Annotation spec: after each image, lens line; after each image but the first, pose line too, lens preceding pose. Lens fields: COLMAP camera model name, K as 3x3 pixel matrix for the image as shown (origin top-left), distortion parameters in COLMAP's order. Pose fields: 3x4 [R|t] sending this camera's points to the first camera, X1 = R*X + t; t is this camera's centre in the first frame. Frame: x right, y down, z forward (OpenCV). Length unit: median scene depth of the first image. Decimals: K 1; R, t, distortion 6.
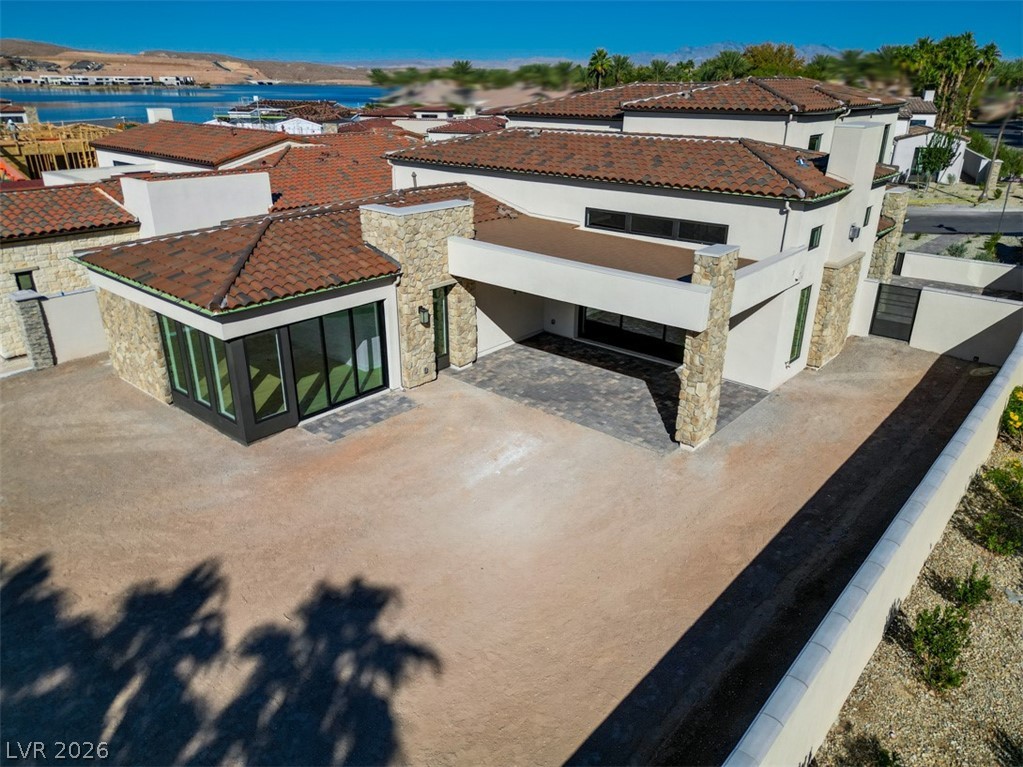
lens RADIAL K [[725.4, 0, 511.5], [0, 725.4, 383.5], [0, 0, 1]] dist [0.022410, -0.006734]
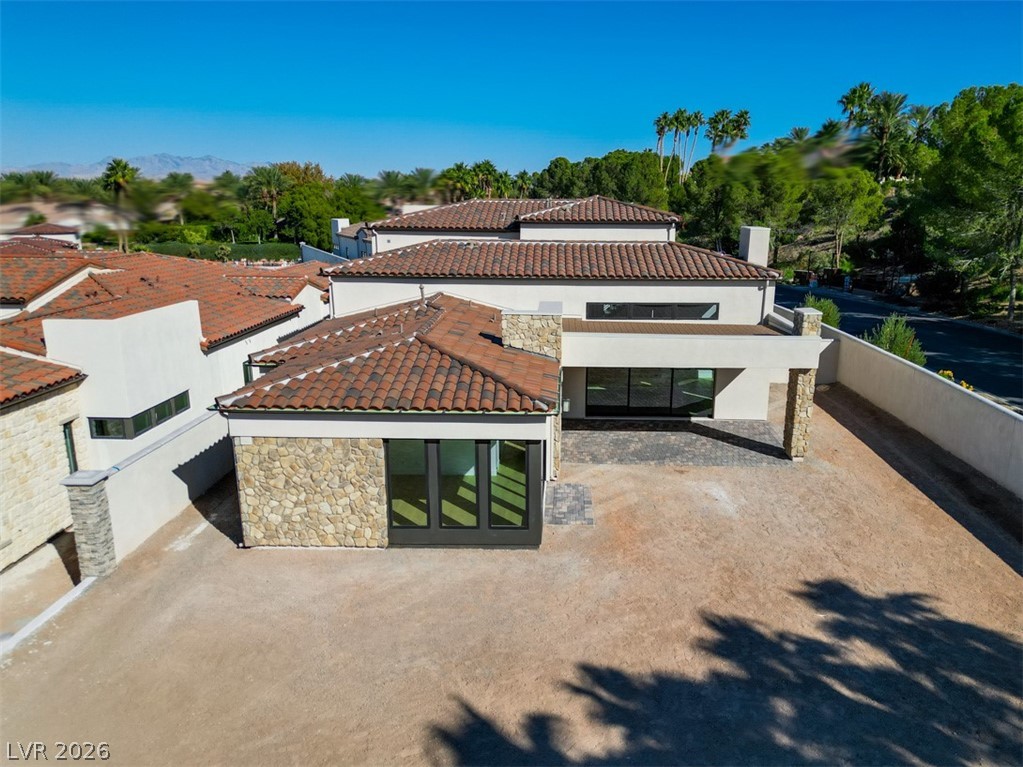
lens RADIAL K [[803.7, 0, 561.6], [0, 803.7, 388.8], [0, 0, 1]] dist [0.043222, -0.004629]
pose [[0.763436, -0.147250, 0.628874, -0.935998], [0.245364, 0.966791, -0.071492, -0.035197], [-0.597463, 0.208883, 0.774213, 0.081676]]
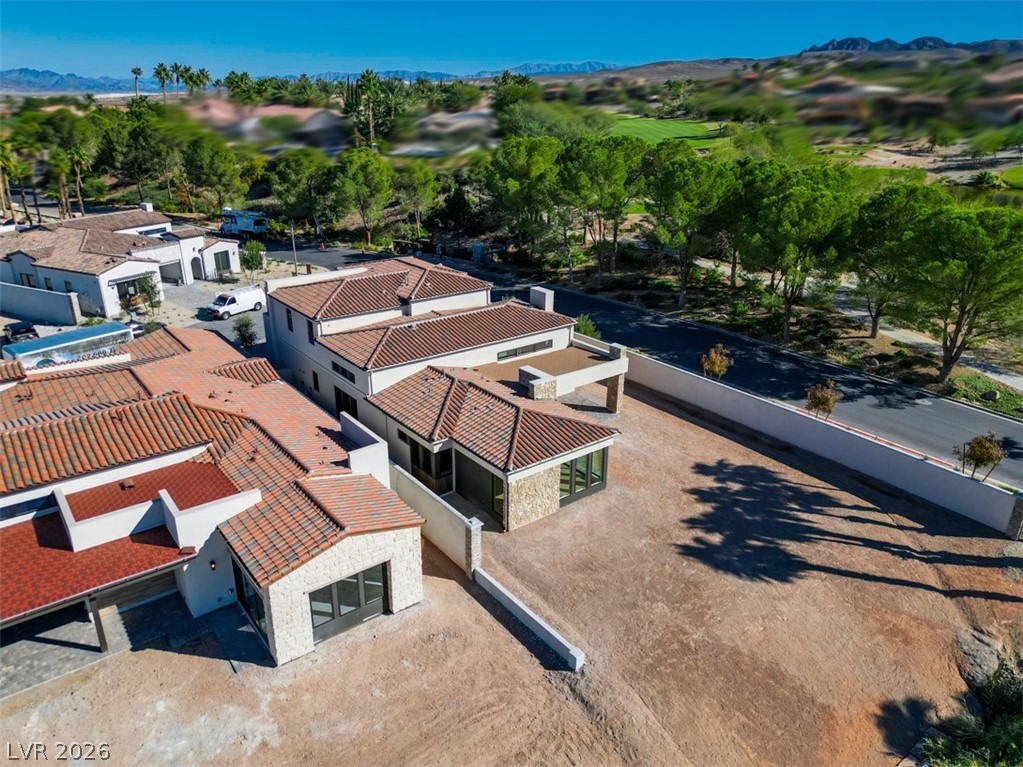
lens RADIAL K [[707.1, 0, 511.5], [0, 707.1, 383.5], [0, 0, 1]] dist [0.044005, -0.001874]
pose [[0.197604, -0.370936, 0.907391, -2.224449], [0.374124, 0.884116, 0.279947, -0.903380], [-0.906081, 0.284159, 0.313481, 0.432260]]
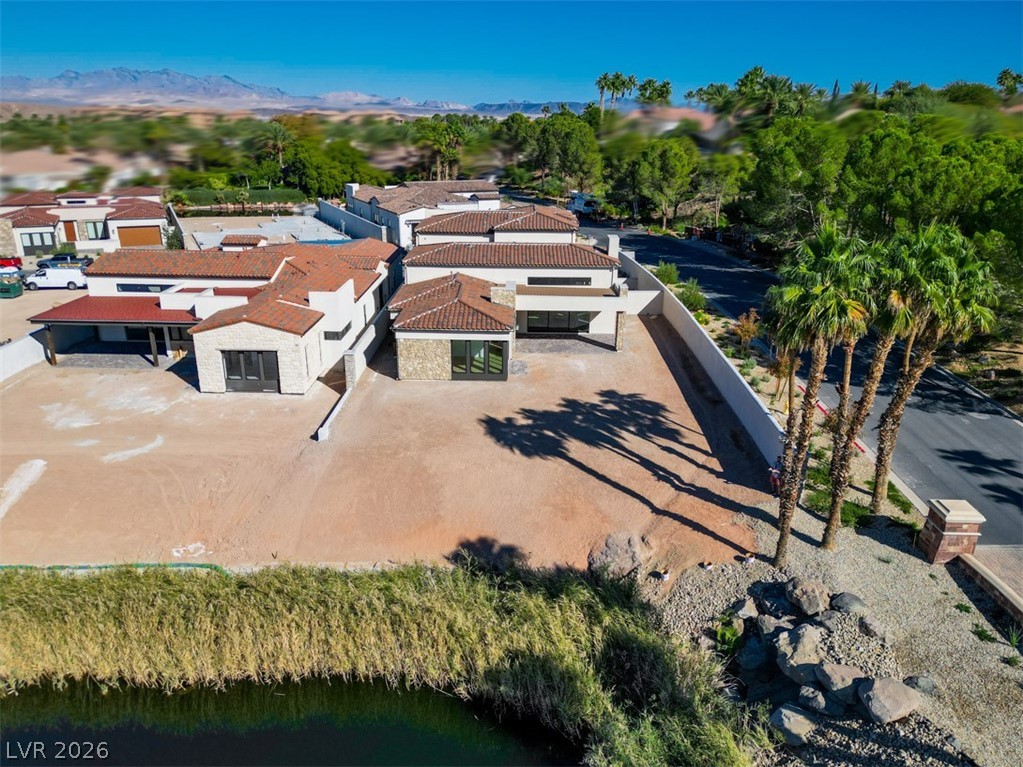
lens RADIAL K [[772.6, 0, 511.5], [0, 772.6, 383.5], [0, 0, 1]] dist [0.060418, -0.002729]
pose [[0.768370, -0.207531, 0.605425, -1.947800], [0.242565, 0.969823, 0.024593, 0.028611], [-0.592259, 0.127958, 0.795523, -1.194576]]
